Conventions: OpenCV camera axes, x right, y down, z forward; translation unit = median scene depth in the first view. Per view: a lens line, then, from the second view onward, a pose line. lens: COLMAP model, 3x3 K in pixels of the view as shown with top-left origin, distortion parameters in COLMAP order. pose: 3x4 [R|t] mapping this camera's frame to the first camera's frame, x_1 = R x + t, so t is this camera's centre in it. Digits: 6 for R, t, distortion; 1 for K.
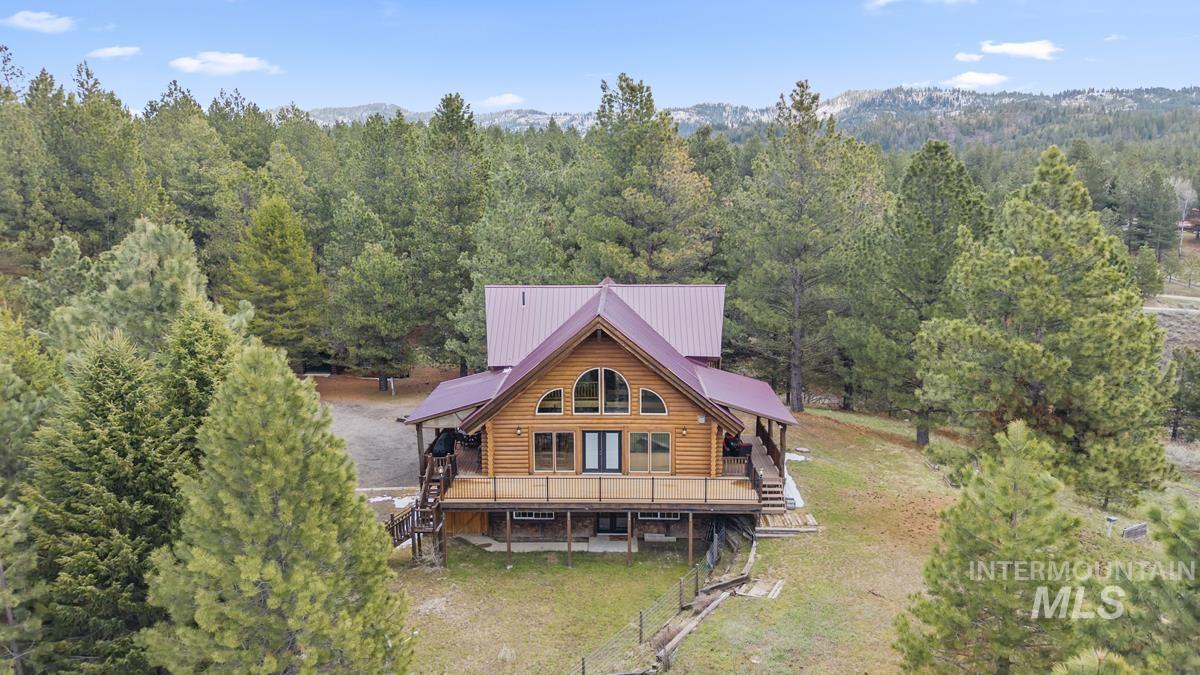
lens RADIAL K [[838.2, 0, 600.0], [0, 838.2, 337.5], [0, 0, 1]] dist [0.000307, -0.003259]
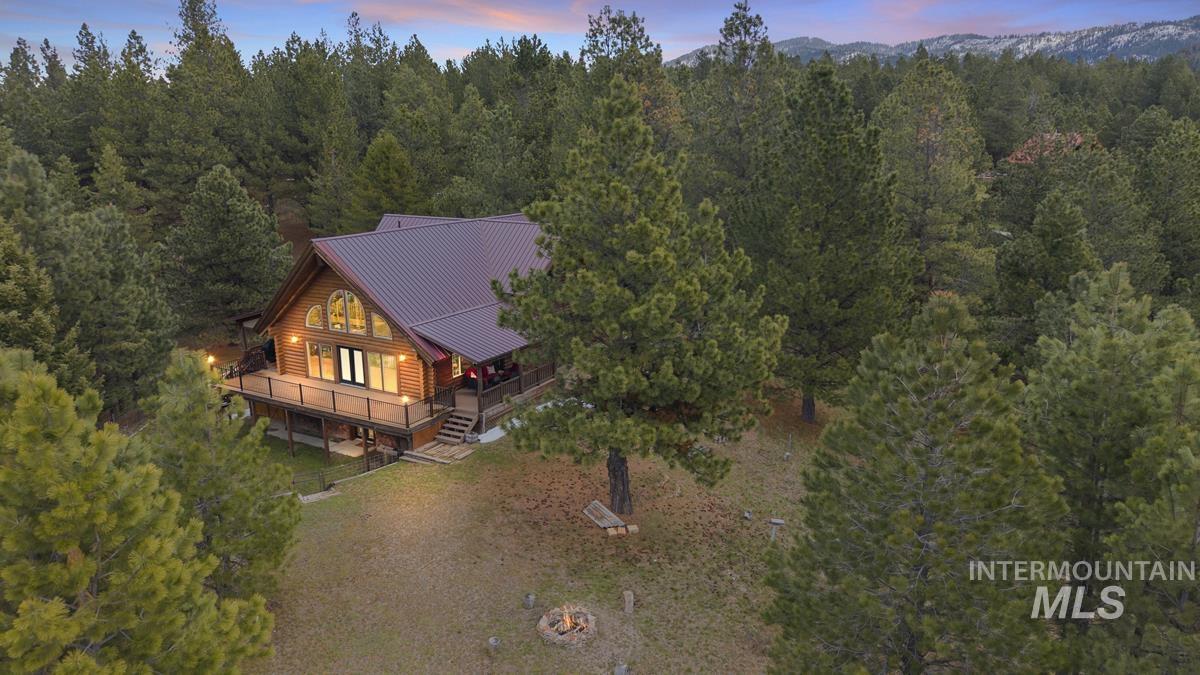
lens RADIAL K [[838.2, 0, 600.0], [0, 838.2, 337.5], [0, 0, 1]] dist [0.000307, -0.003259]
pose [[0.878157, 0.109350, -0.465707, 0.480307], [-0.074993, 0.992955, 0.091740, -0.017021], [0.472458, -0.045637, 0.880171, 0.102365]]
